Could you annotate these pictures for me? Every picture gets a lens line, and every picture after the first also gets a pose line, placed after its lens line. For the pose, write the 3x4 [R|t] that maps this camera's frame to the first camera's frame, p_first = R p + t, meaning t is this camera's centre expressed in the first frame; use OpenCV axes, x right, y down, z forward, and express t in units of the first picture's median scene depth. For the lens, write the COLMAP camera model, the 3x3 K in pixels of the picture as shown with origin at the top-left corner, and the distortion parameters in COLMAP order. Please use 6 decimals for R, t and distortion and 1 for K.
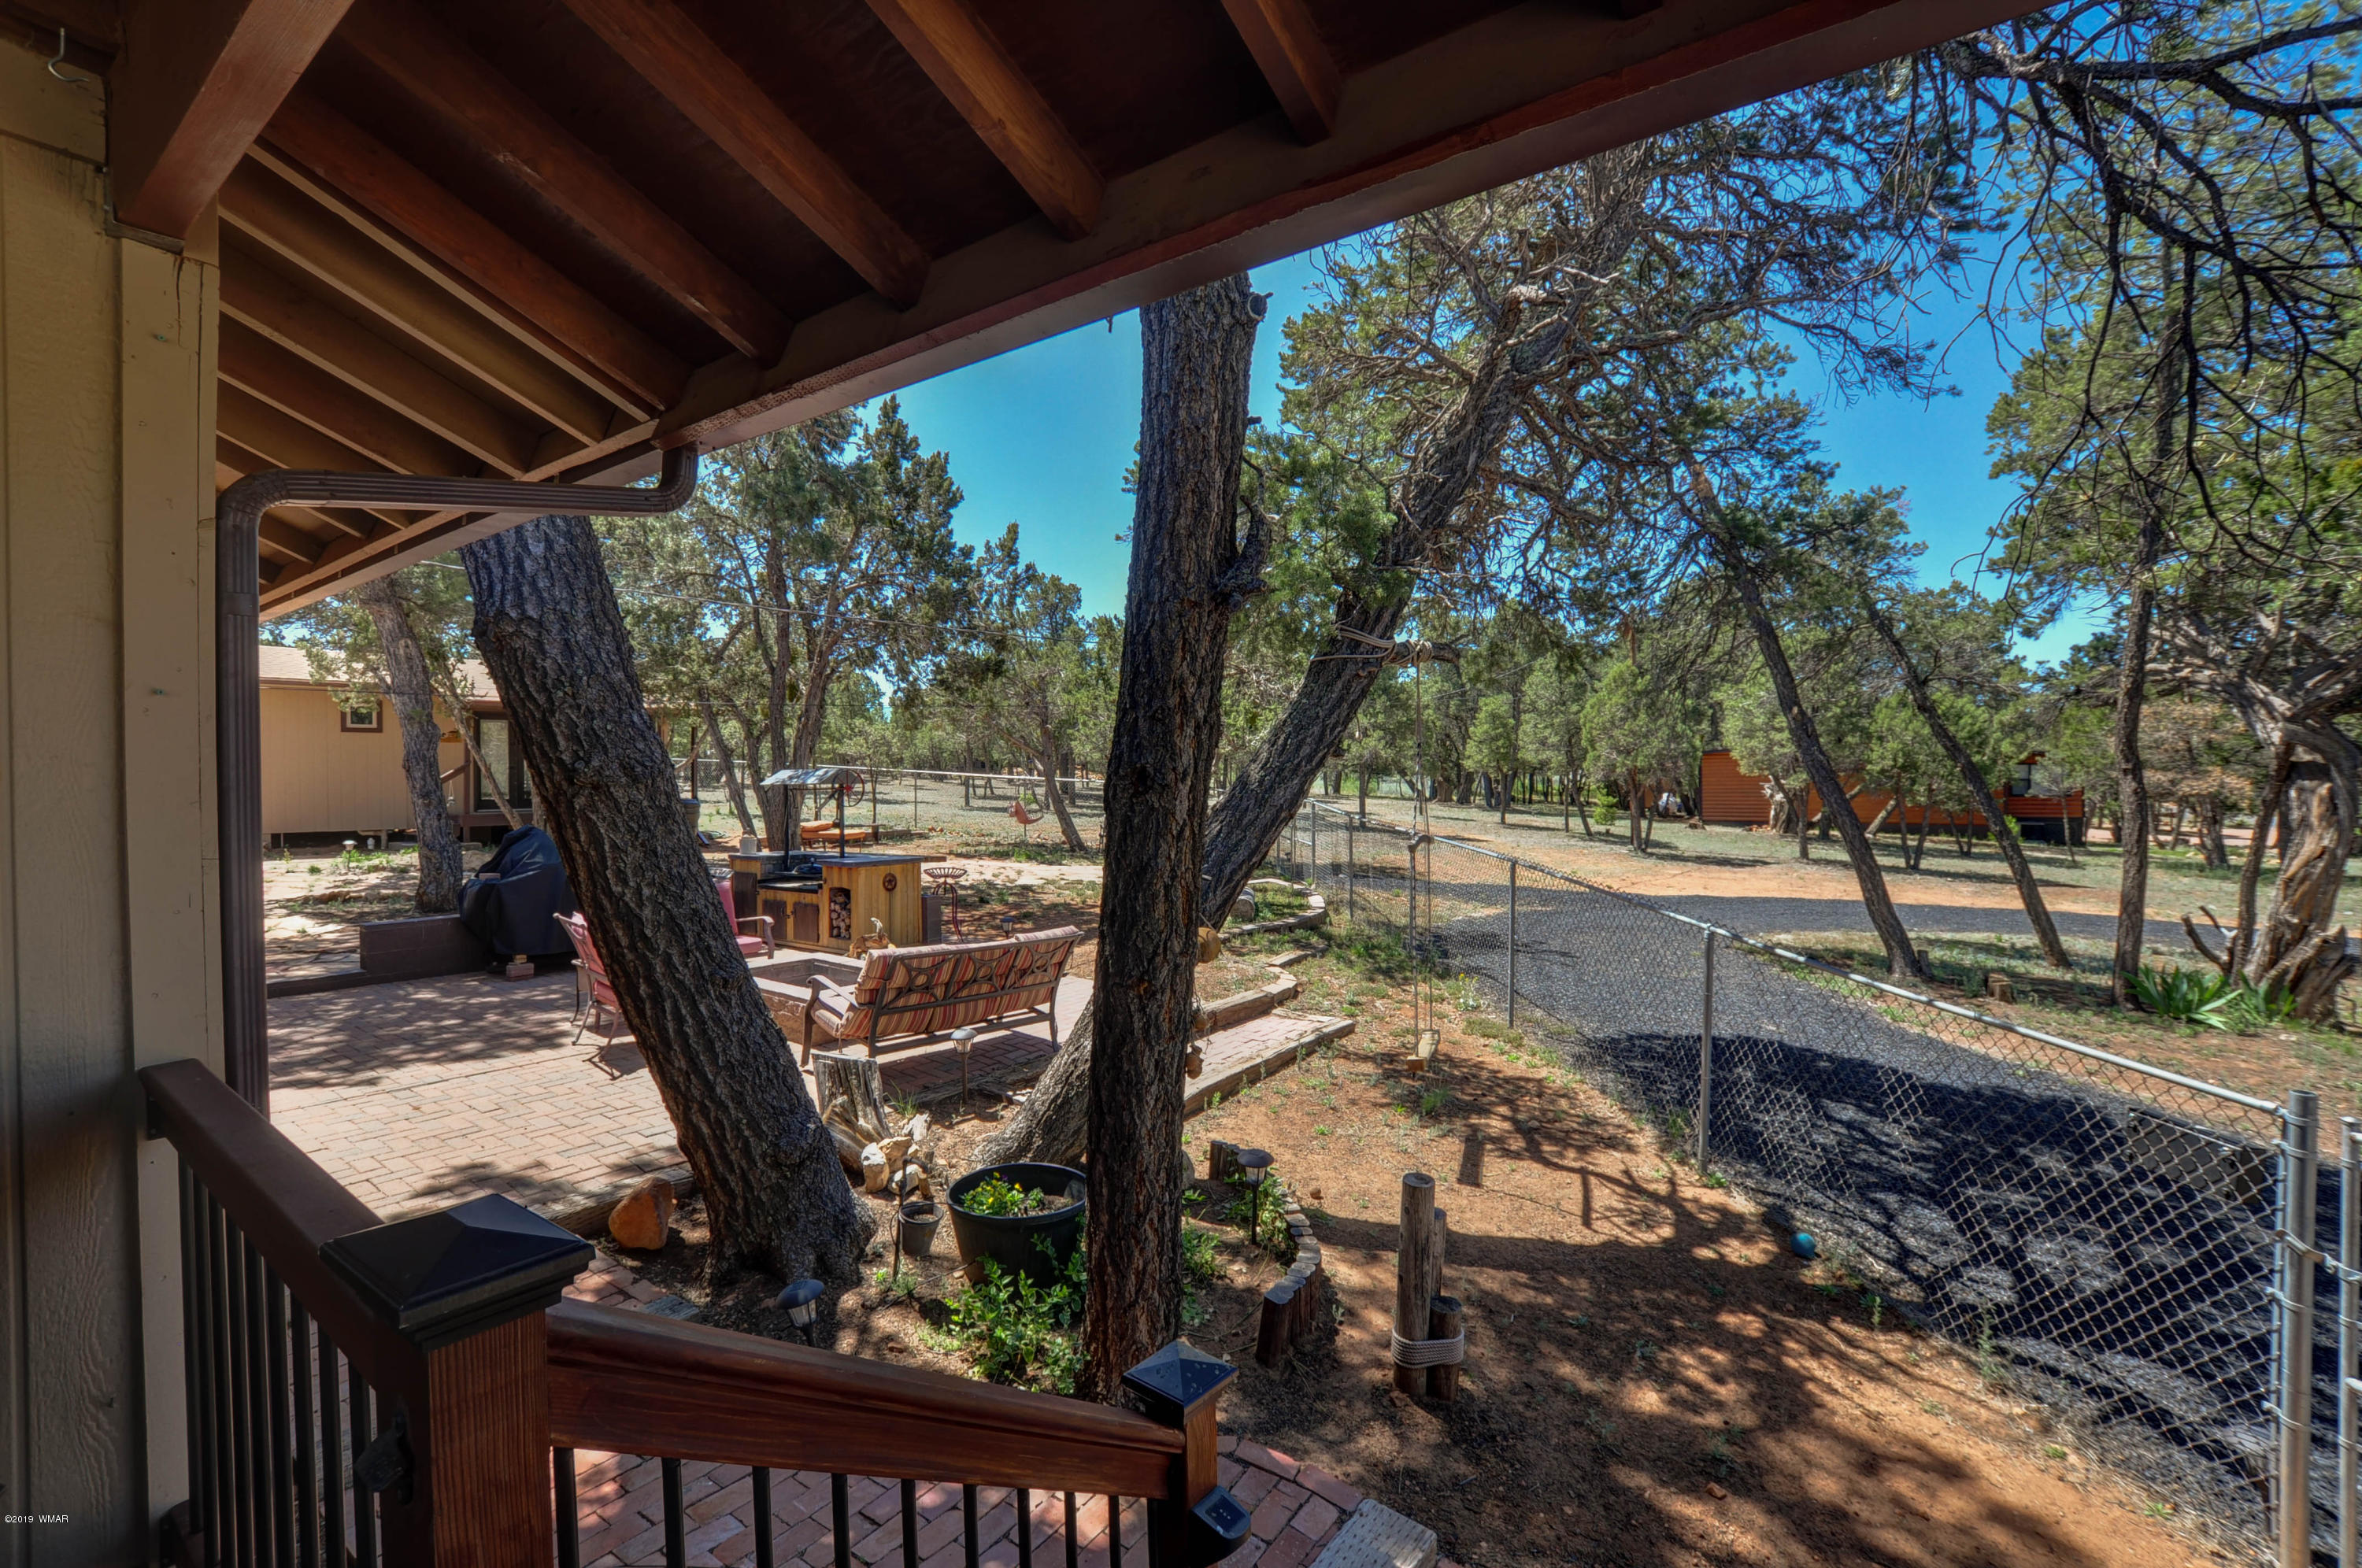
lens RADIAL K [[1037.6, 0, 1167.5], [0, 1037.6, 785.0], [0, 0, 1]] dist [-0.030195, 0.003887]
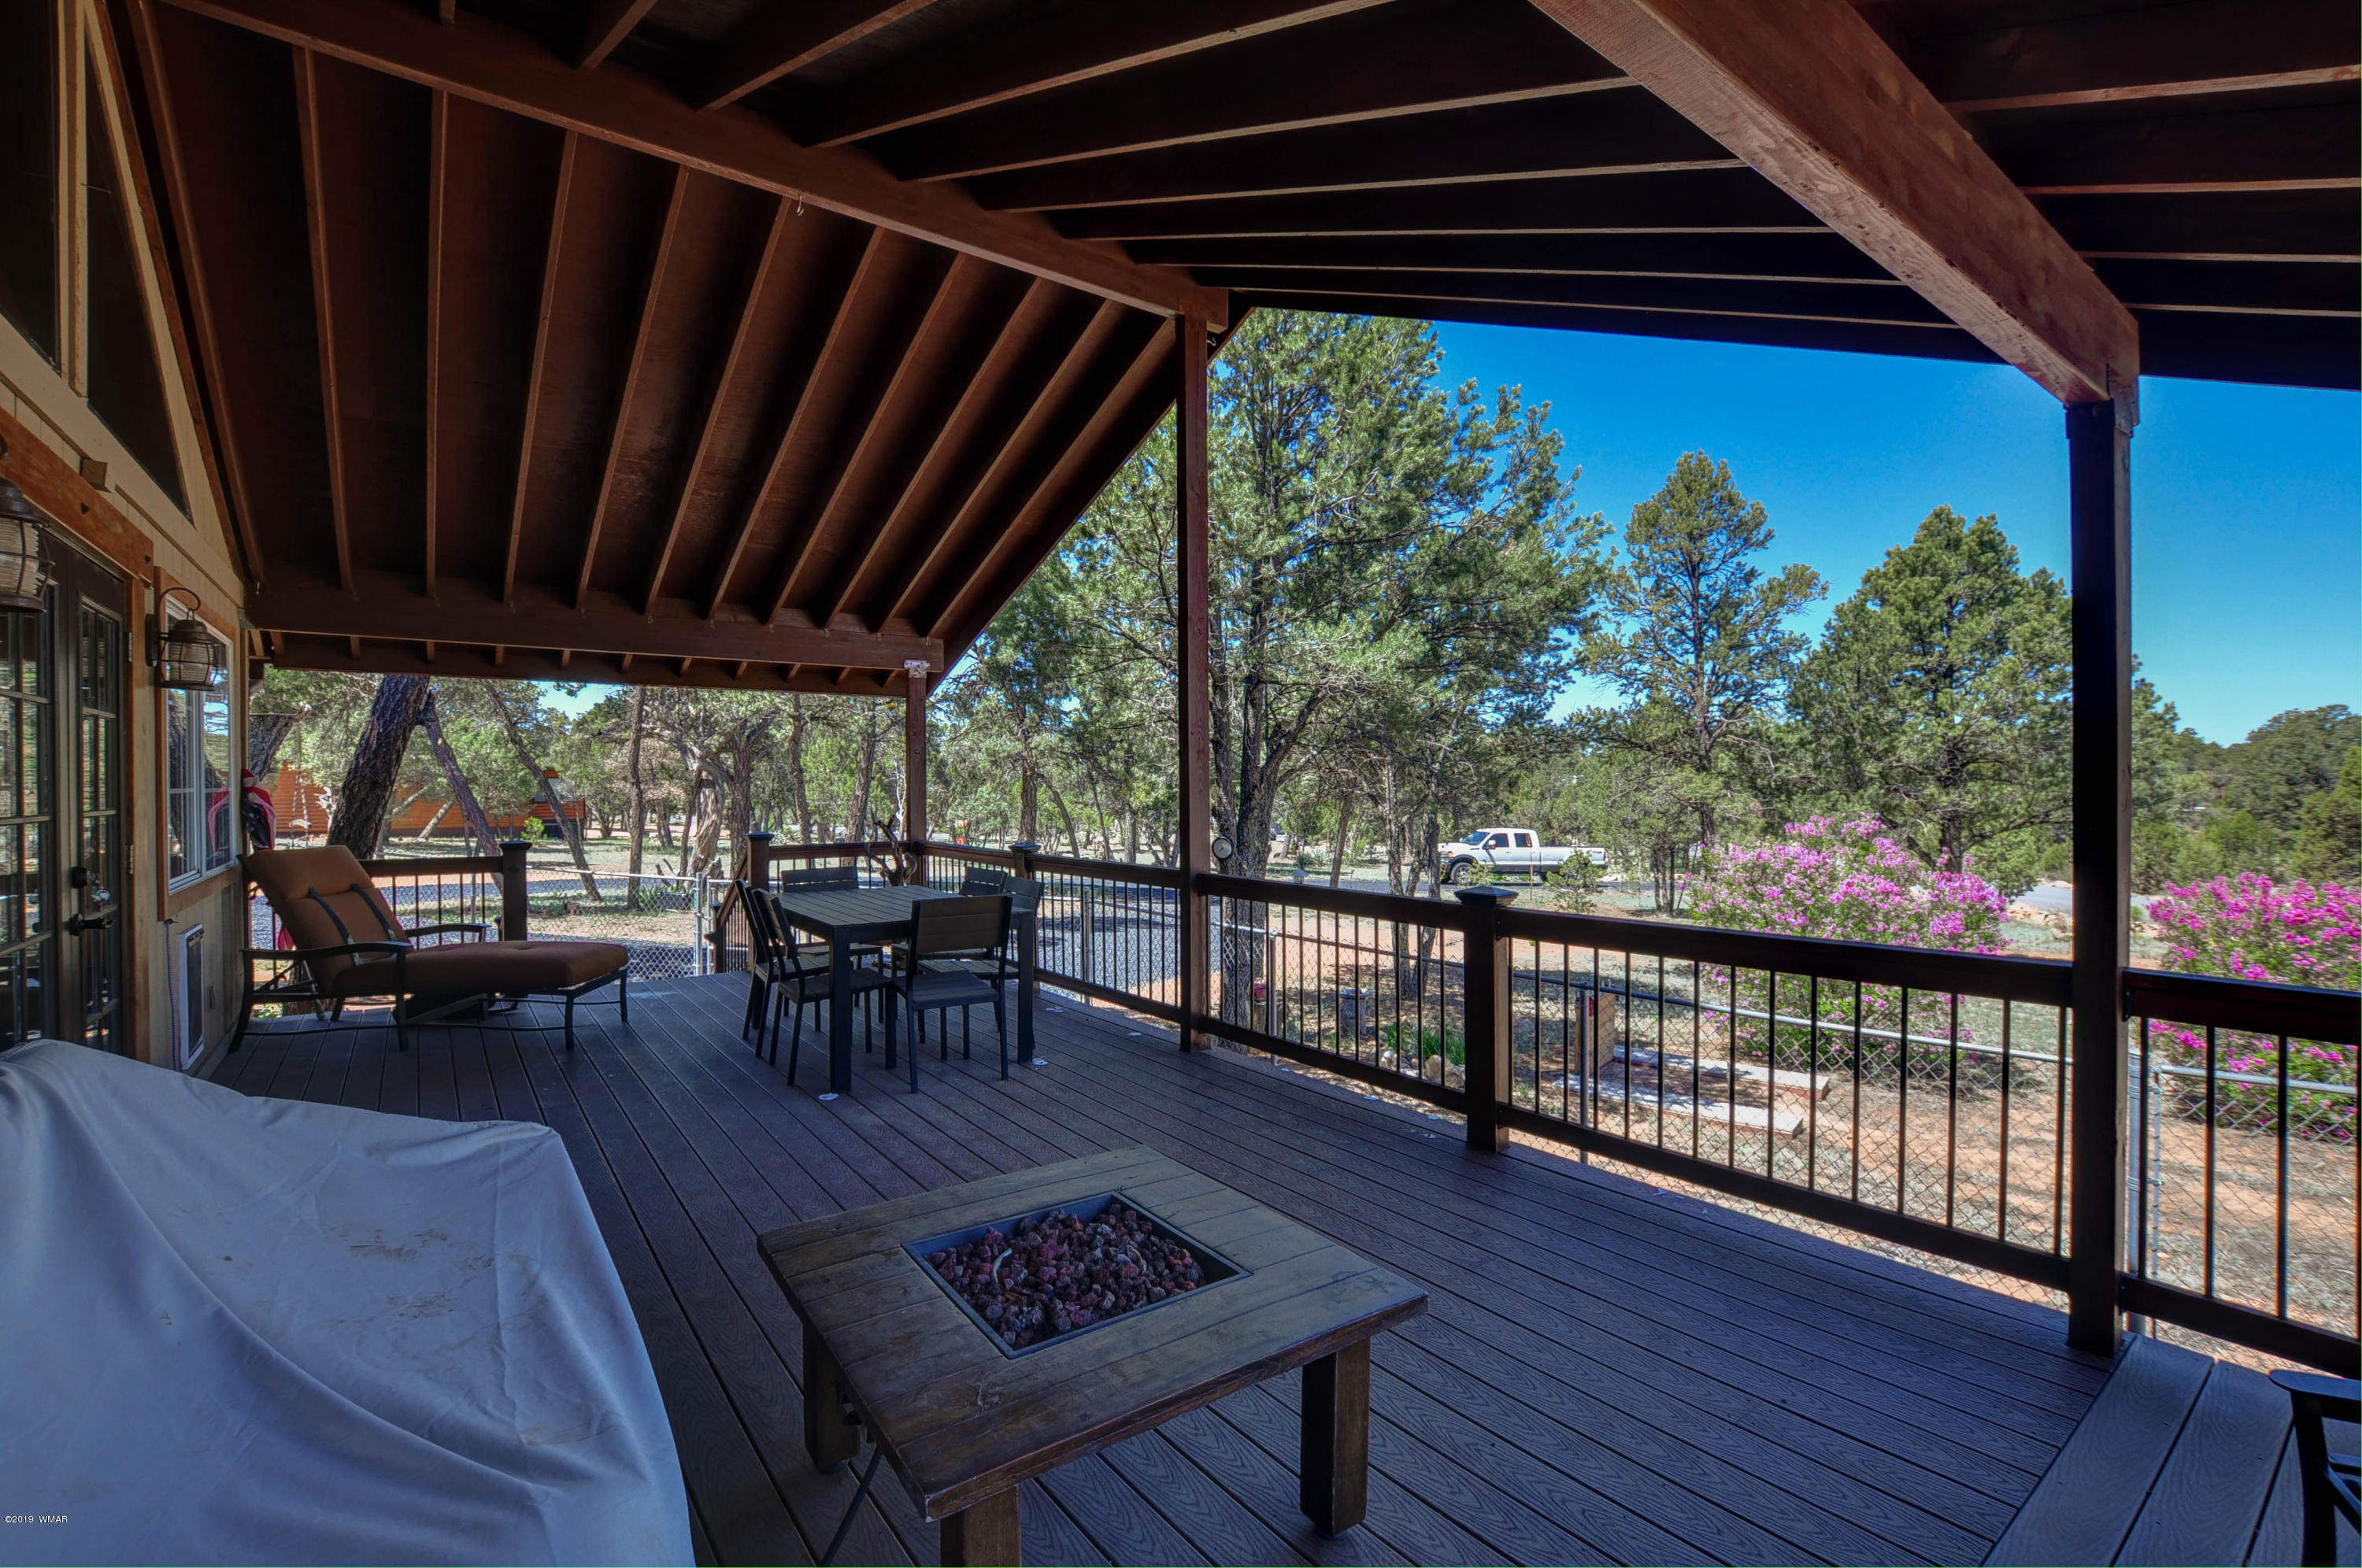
lens RADIAL K [[1037.6, 0, 1177.1], [0, 1037.6, 788.4], [0, 0, 1]] dist [-0.030195, 0.003887]
pose [[0.297075, -0.000961, 0.954854, -0.371345], [0.009814, 0.999950, -0.002047, 0.006012], [-0.954804, 0.009979, 0.297069, -0.340421]]
